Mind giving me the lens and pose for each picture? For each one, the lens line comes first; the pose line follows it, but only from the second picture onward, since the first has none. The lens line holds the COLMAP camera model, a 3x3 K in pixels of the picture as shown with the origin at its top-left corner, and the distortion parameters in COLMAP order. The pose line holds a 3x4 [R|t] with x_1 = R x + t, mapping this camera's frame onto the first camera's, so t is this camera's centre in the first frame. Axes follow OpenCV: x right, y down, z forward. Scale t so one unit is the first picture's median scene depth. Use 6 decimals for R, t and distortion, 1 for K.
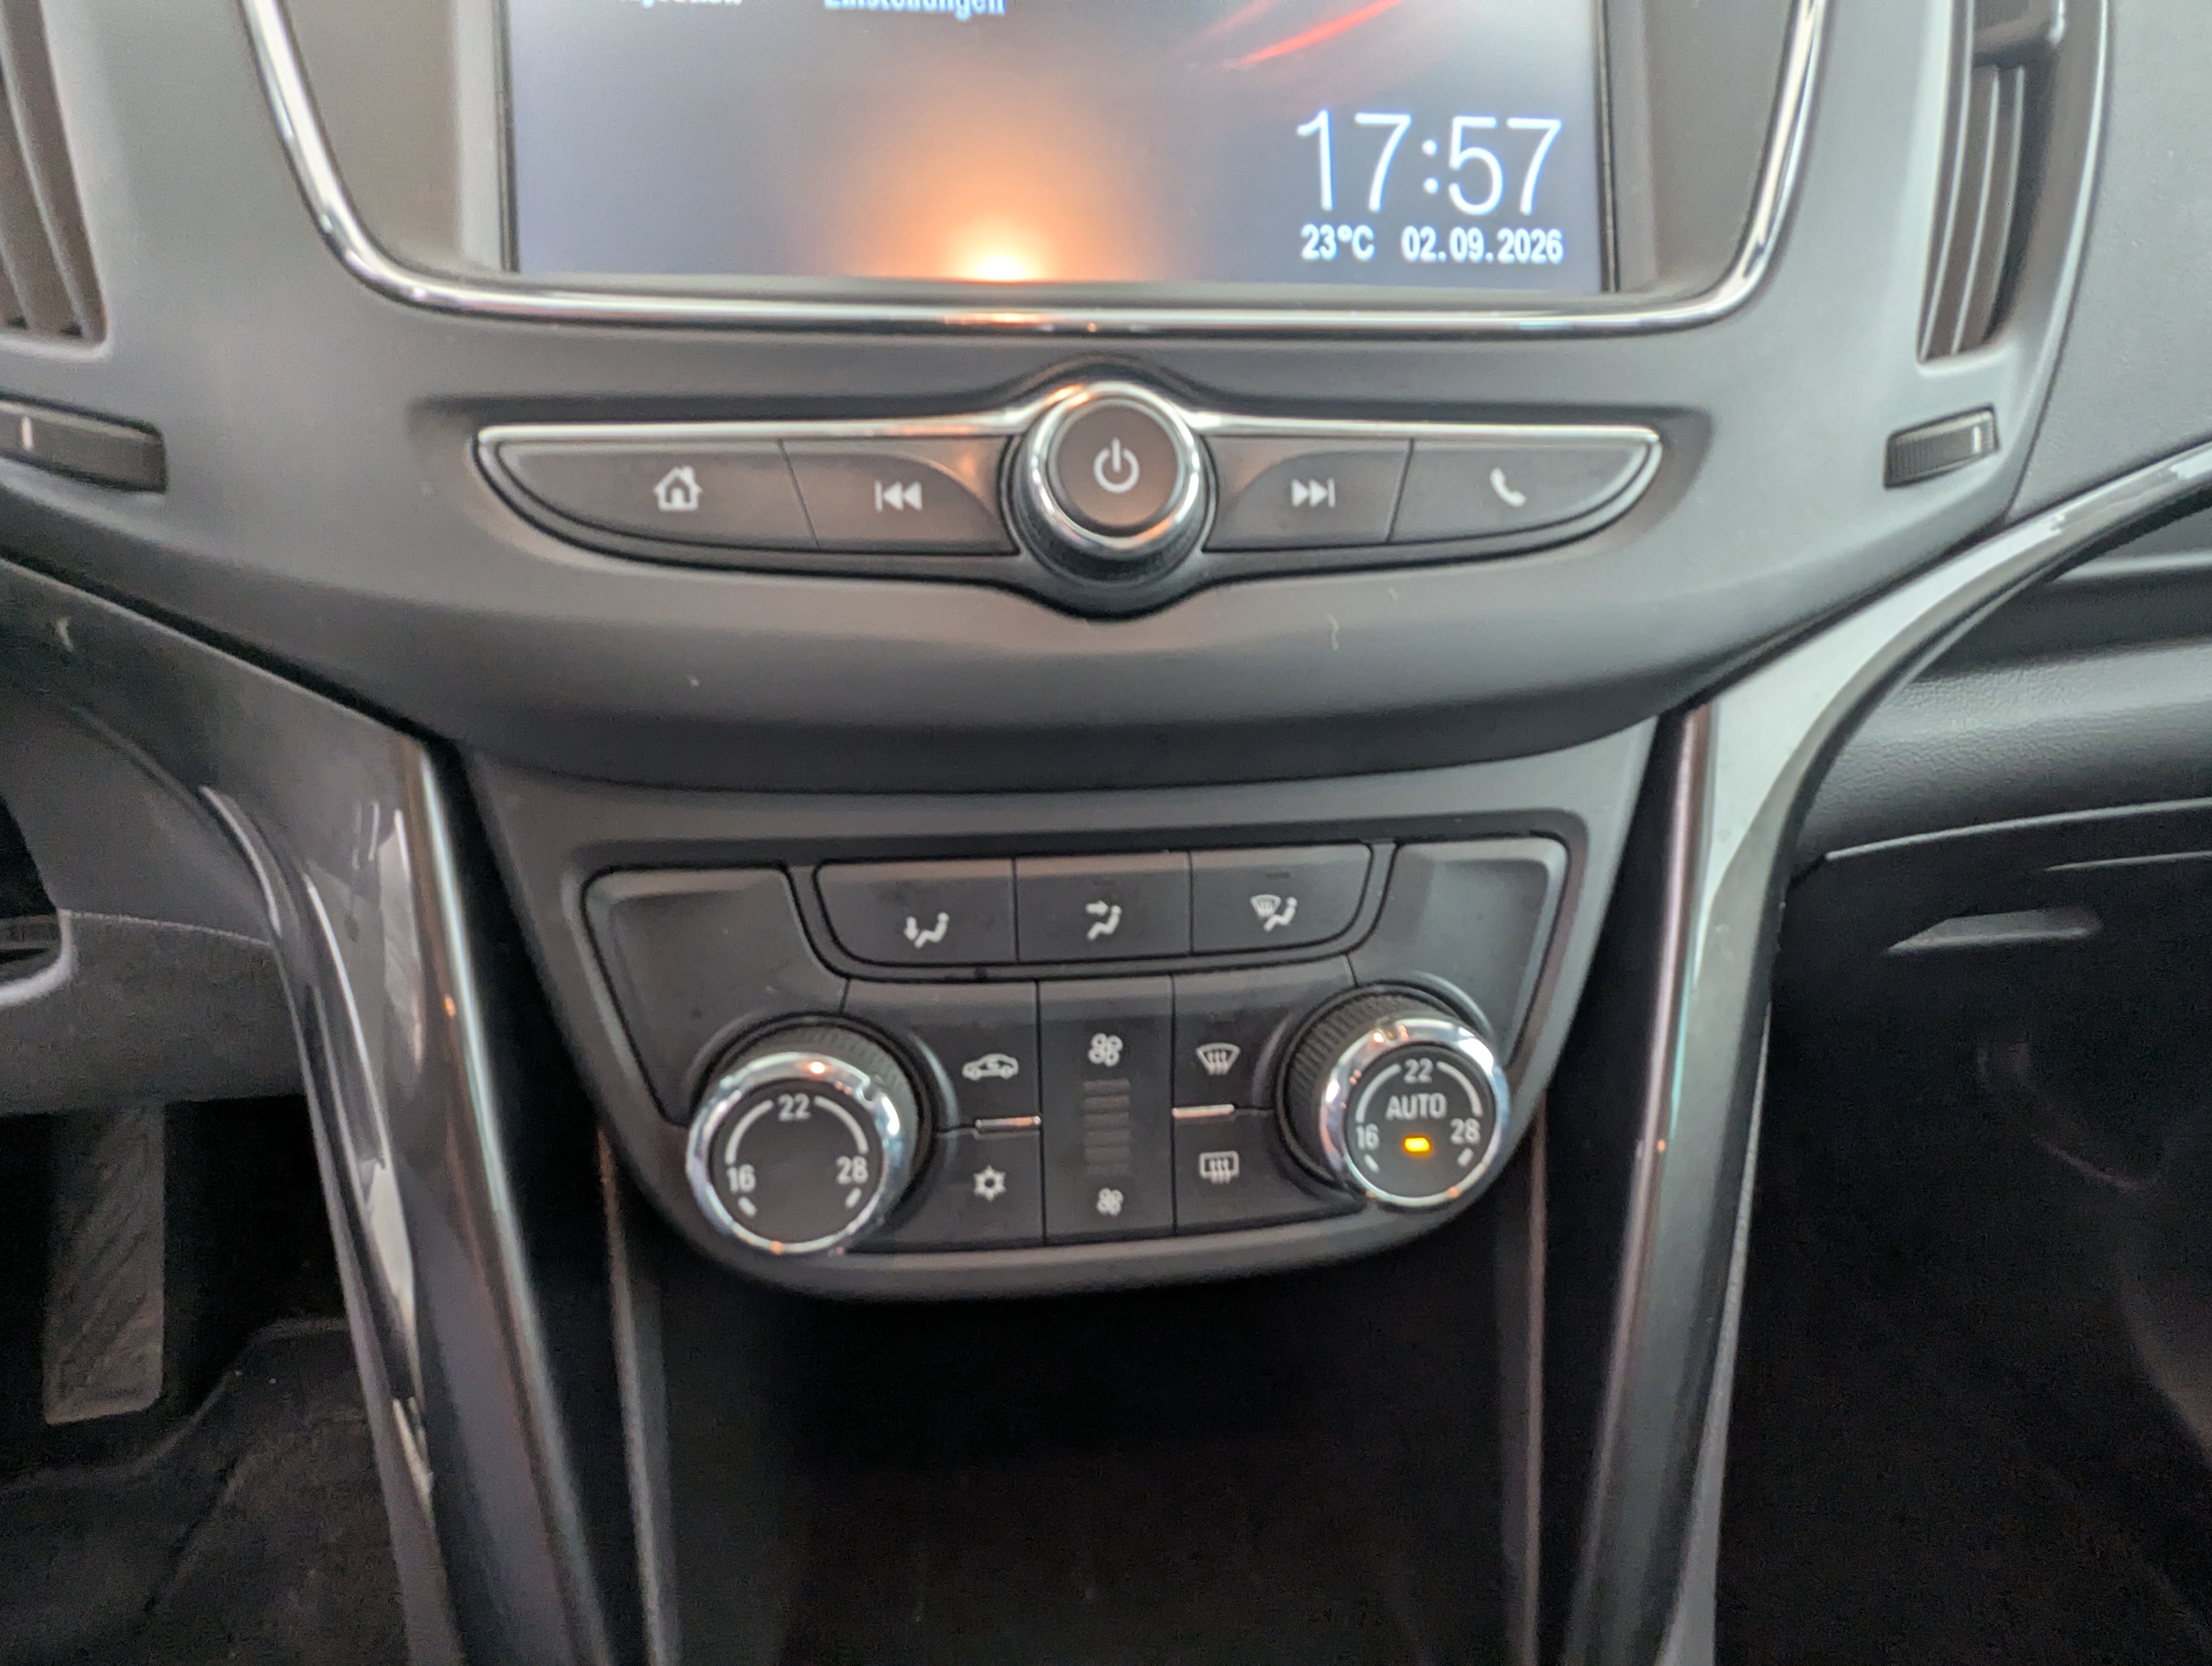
lens RADIAL K [[1052.5, 0, 1108.8], [0, 1052.5, 830.1], [0, 0, 1]] dist [-0.001289, -0.003045]
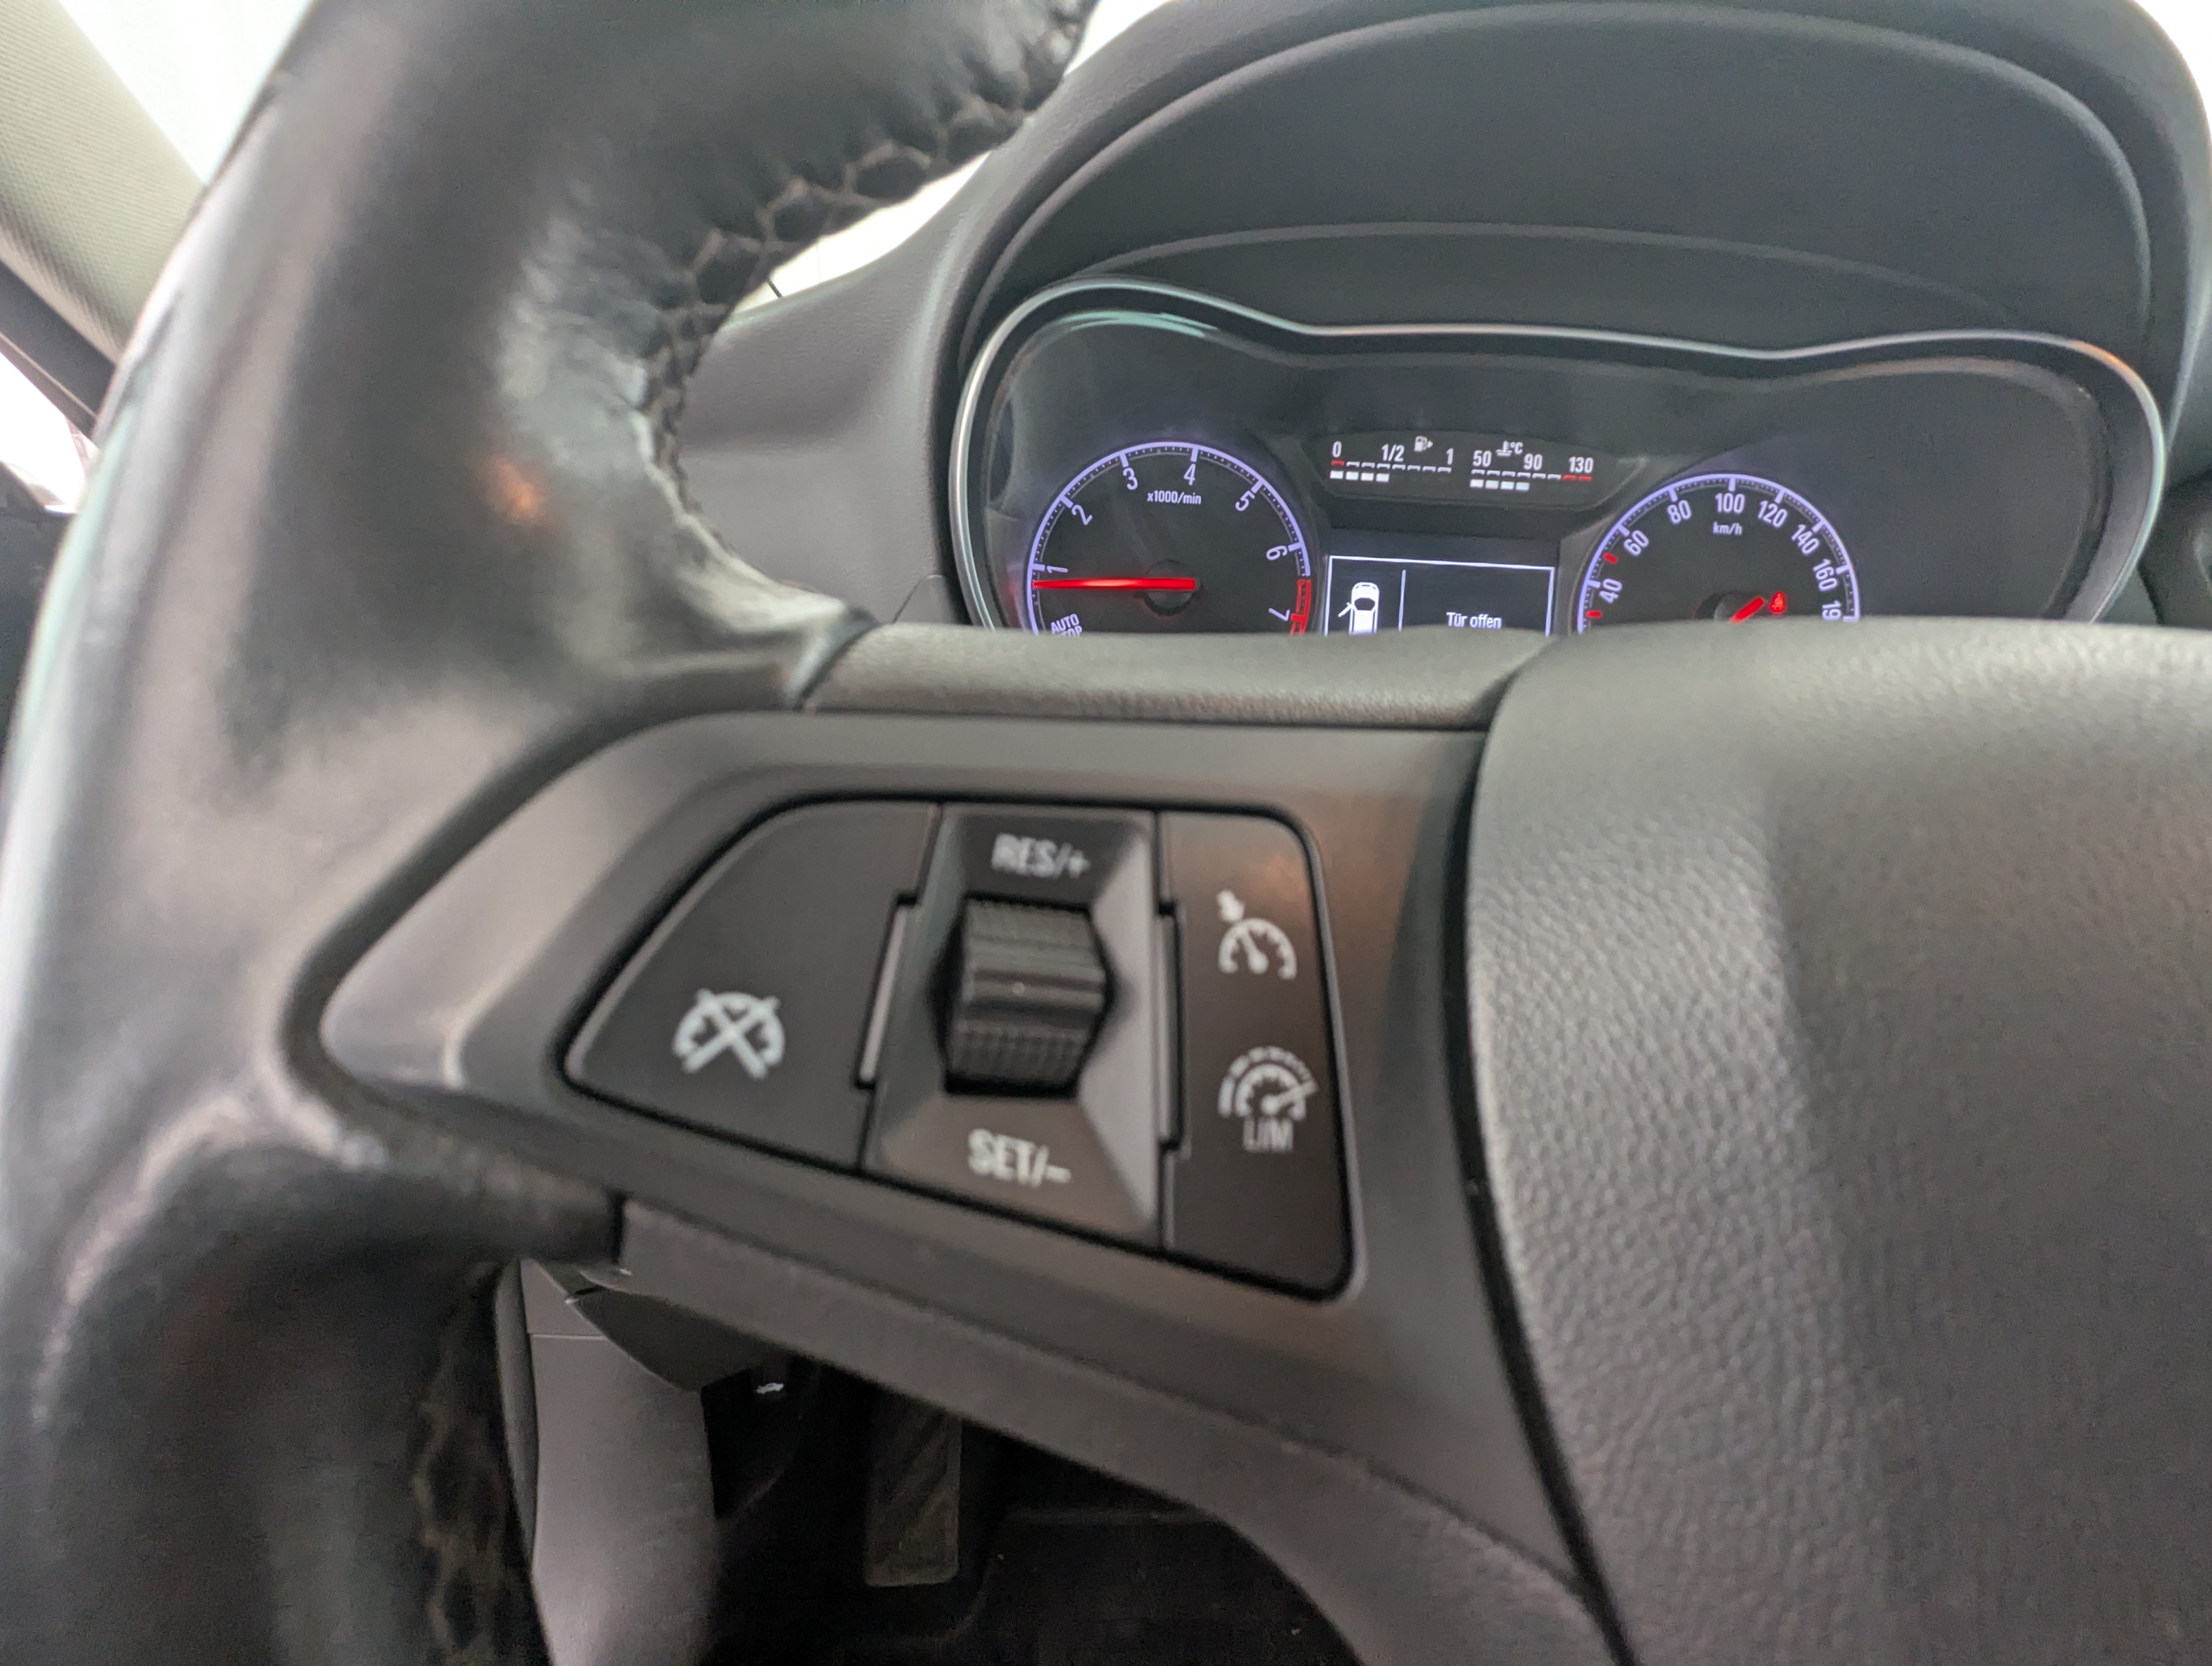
lens RADIAL K [[1052.5, 0, 1094.7], [0, 1052.5, 844.6], [0, 0, 1]] dist [-0.001289, -0.003045]
pose [[0.991548, 0.059403, -0.115341, -2.841774], [-0.078326, 0.982811, -0.167176, -0.173609], [0.103428, 0.174798, 0.979157, -0.901288]]
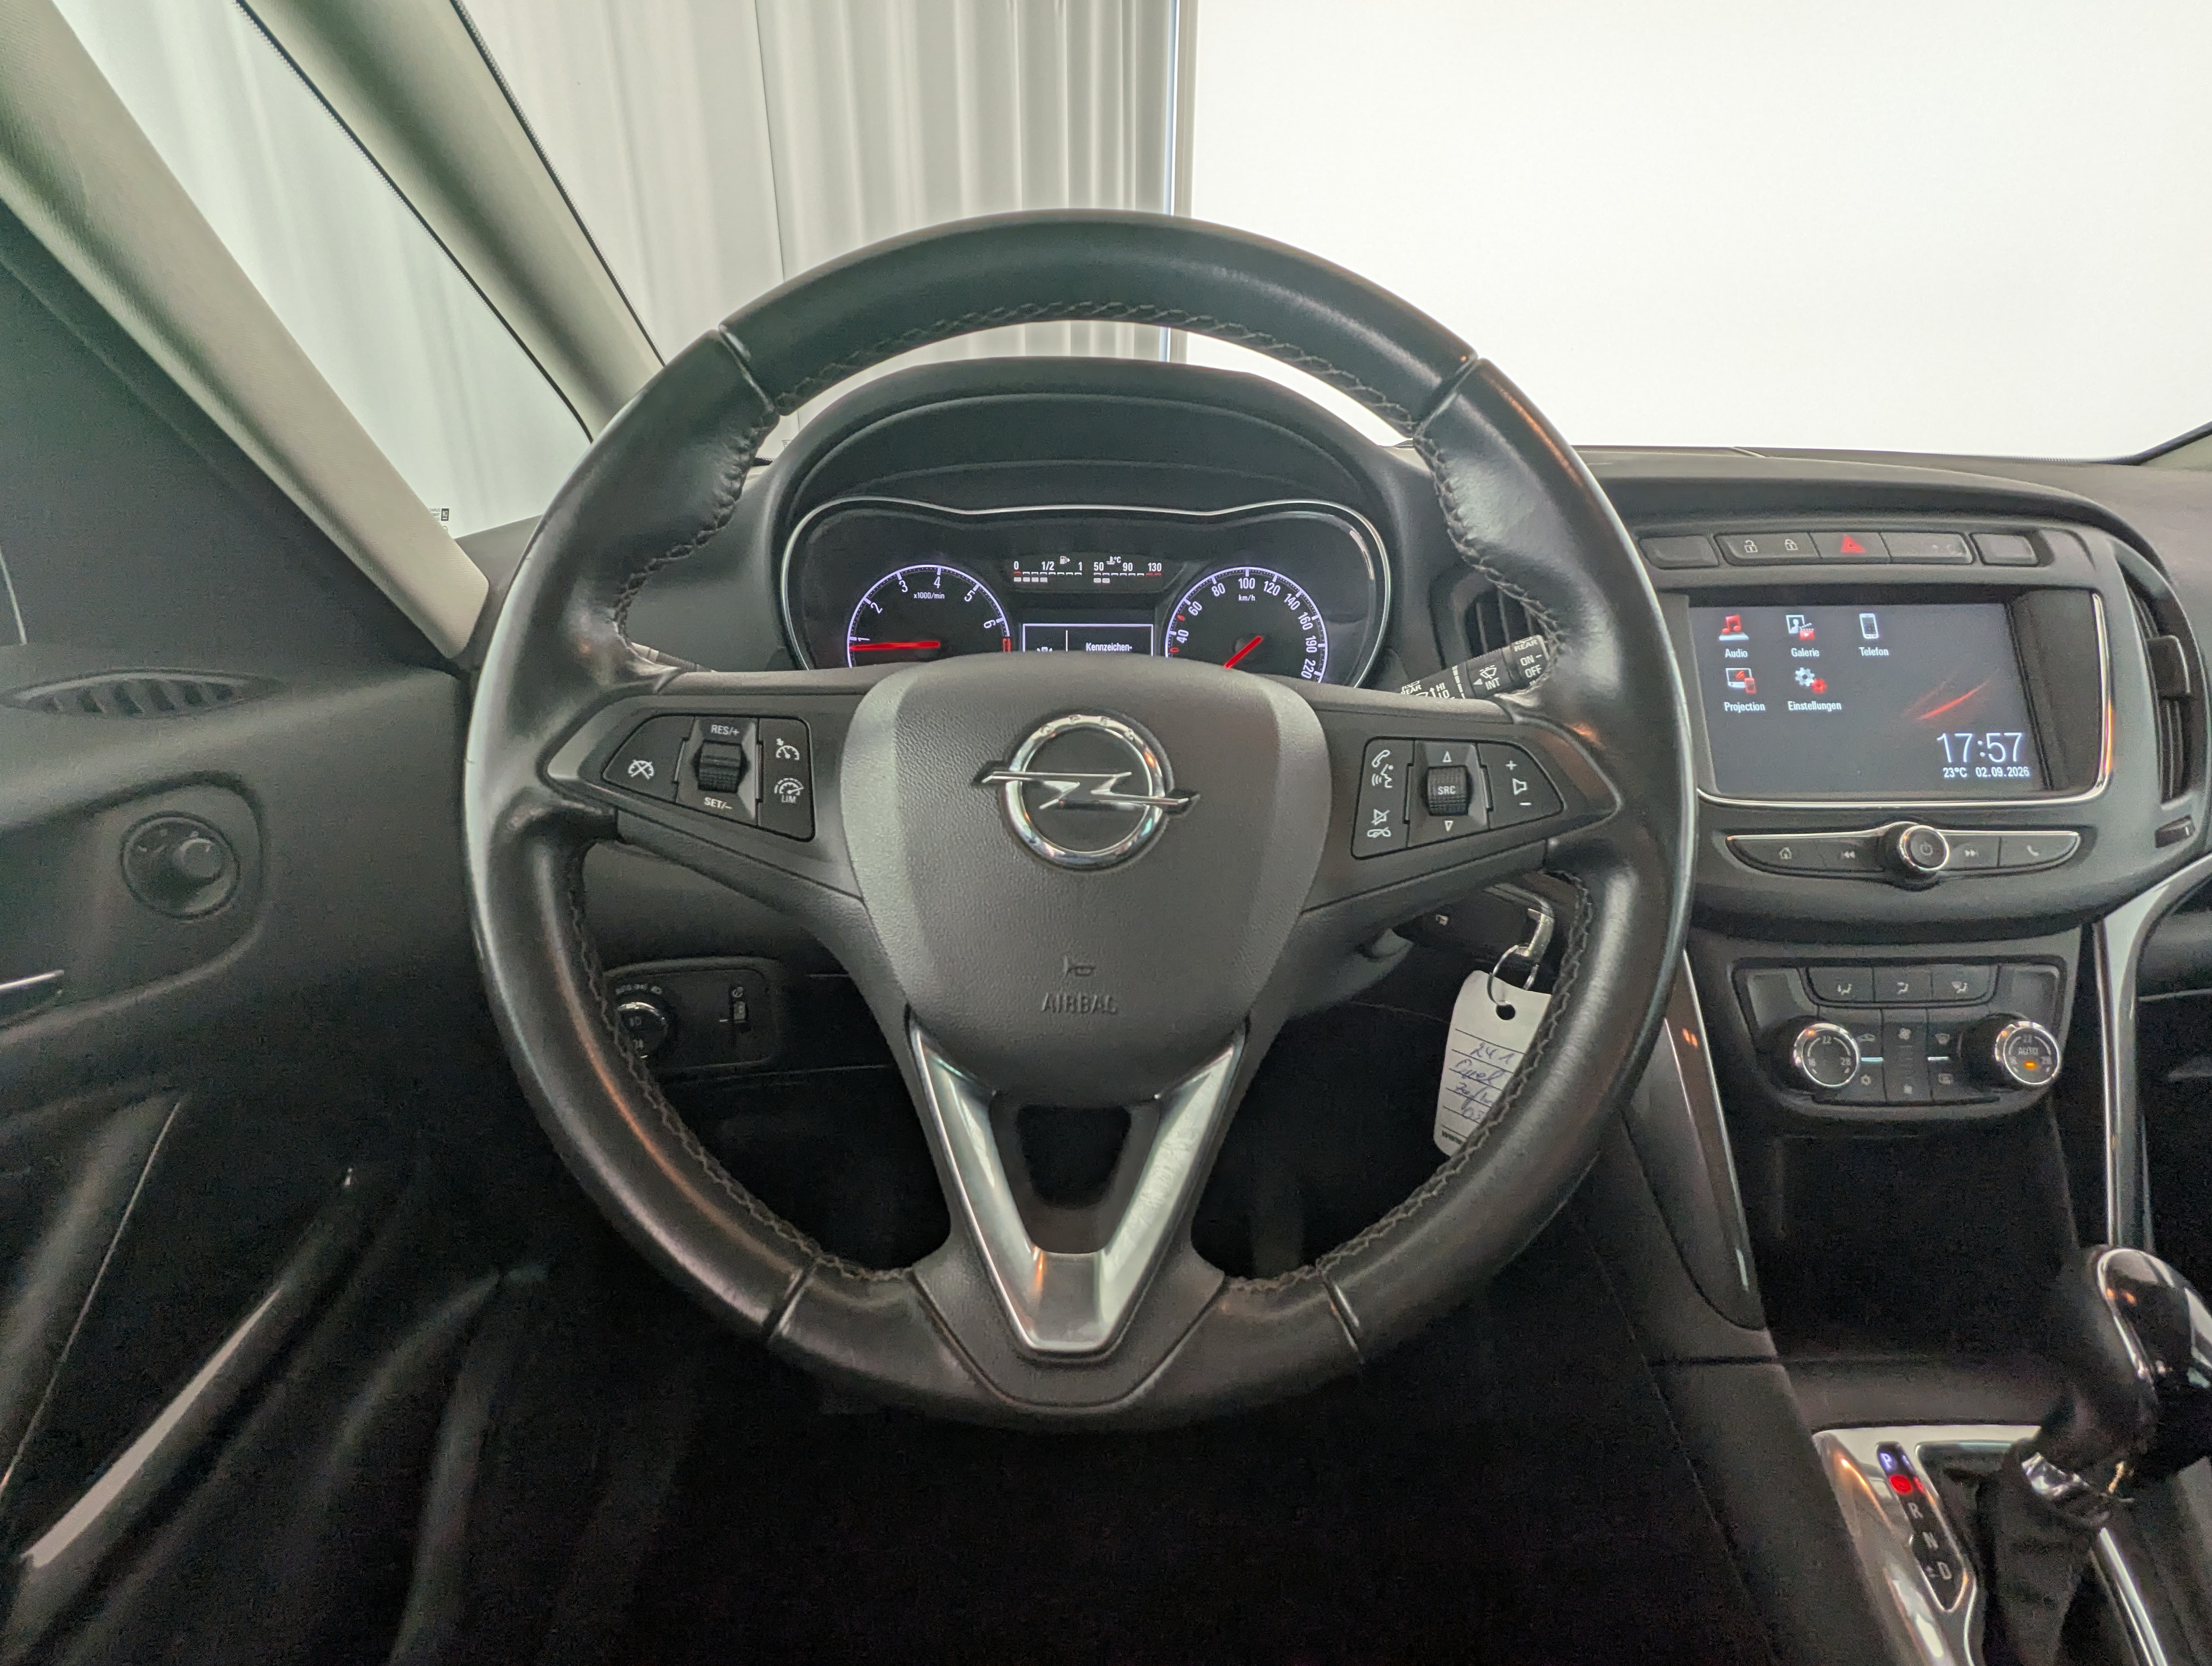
lens RADIAL K [[1052.5, 0, 1101.6], [0, 1052.5, 827.3], [0, 0, 1]] dist [-0.001289, -0.003045]
pose [[0.994162, 0.003246, -0.107850, -1.967605], [-0.027511, 0.974138, -0.224273, 0.375843], [0.104333, 0.225930, 0.968540, -2.260958]]
